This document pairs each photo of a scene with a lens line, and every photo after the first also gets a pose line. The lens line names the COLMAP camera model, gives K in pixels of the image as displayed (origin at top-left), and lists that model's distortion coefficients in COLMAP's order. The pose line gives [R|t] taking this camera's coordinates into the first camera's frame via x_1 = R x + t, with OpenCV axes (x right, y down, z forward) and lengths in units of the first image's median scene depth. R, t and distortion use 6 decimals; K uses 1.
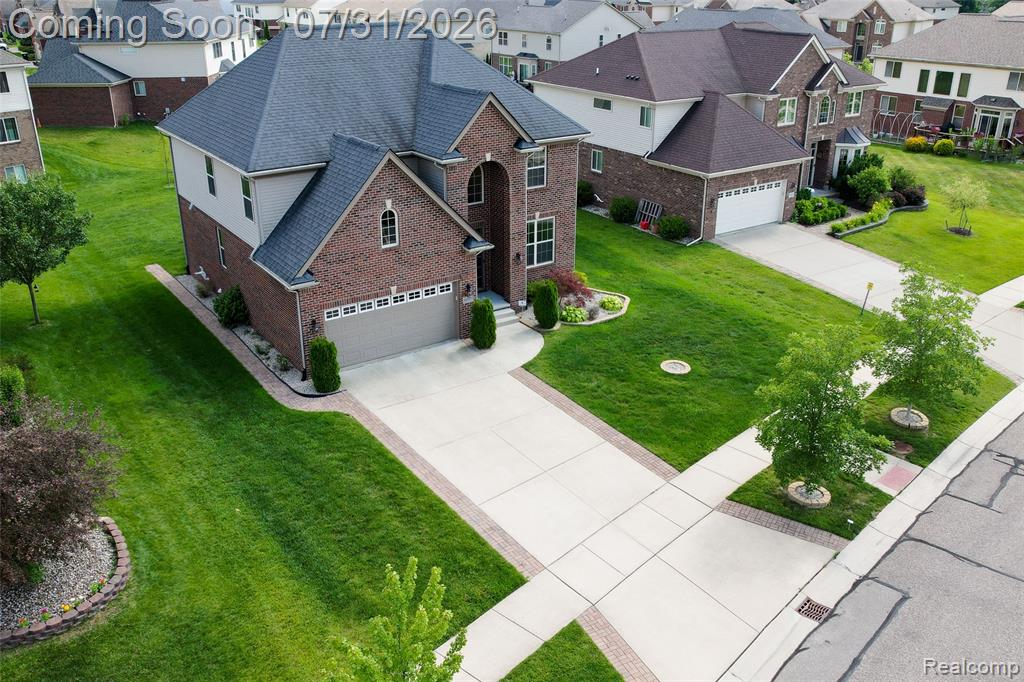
lens RADIAL K [[911.1, 0, 512.0], [0, 911.1, 341.0], [0, 0, 1]] dist [-0.050597, 0.002853]
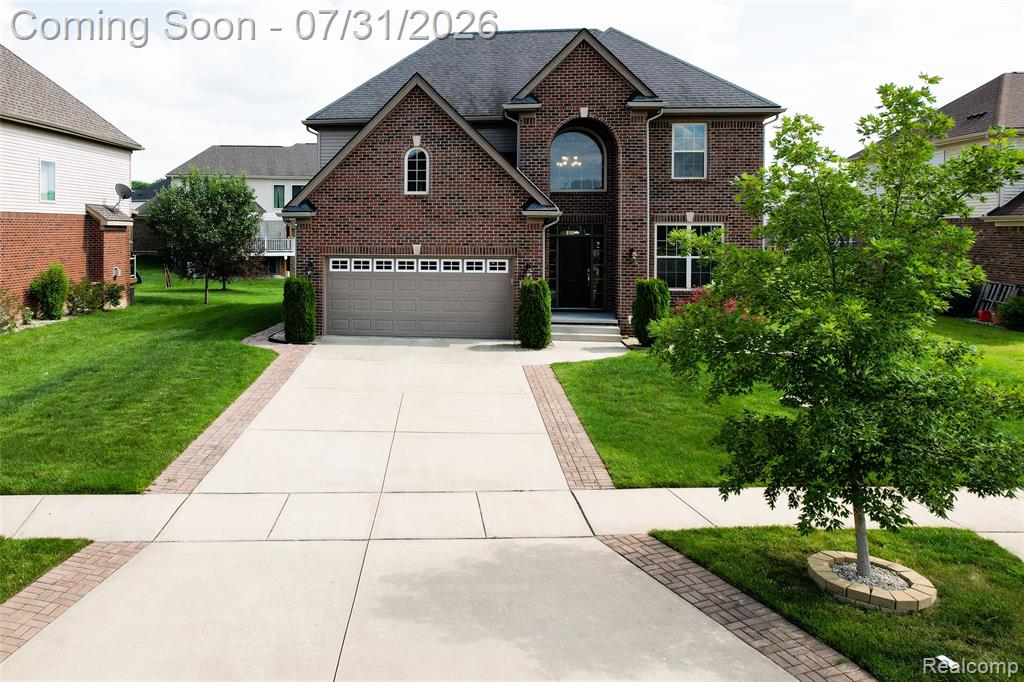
lens RADIAL K [[813.5, 0, 354.0], [0, 813.5, 257.5], [0, 0, 1]] dist [-0.040864, 0.004060]
pose [[0.707237, 0.004629, -0.706961, 0.325898], [-0.274723, 0.923191, -0.268785, 0.153235], [0.651416, 0.384313, 0.654187, 0.466195]]
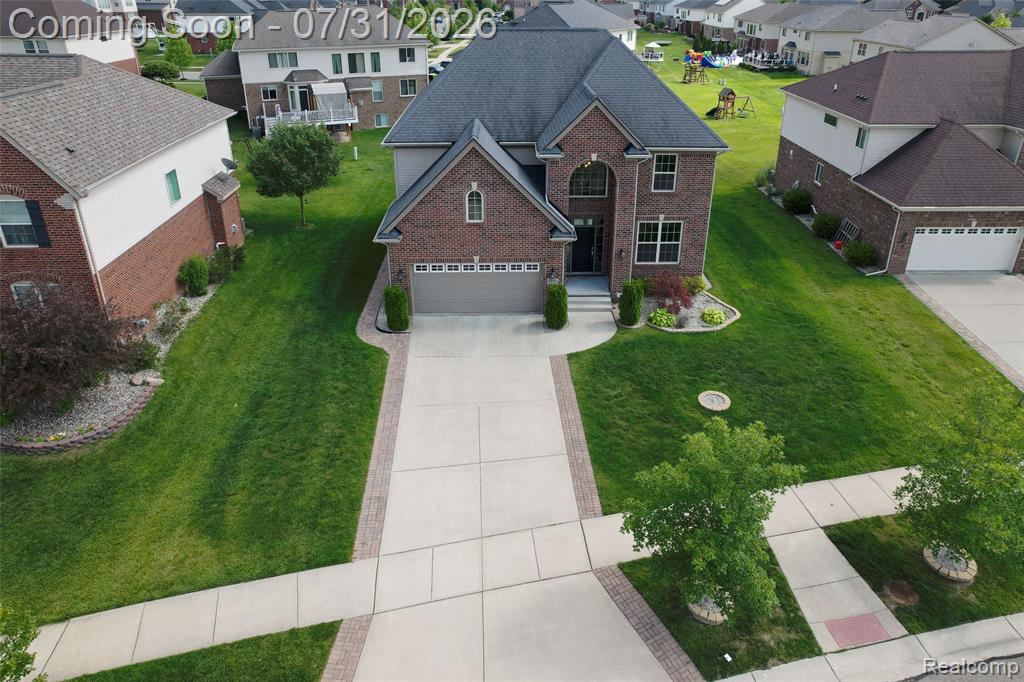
lens RADIAL K [[678.7, 0, 532.7], [0, 678.7, 268.4], [0, 0, 1]] dist [-0.059076, 0.042350]
pose [[0.835196, 0.225567, -0.501565, 0.344685], [-0.219784, 0.972920, 0.071569, -0.115744], [0.504126, 0.050462, 0.862154, 0.280109]]
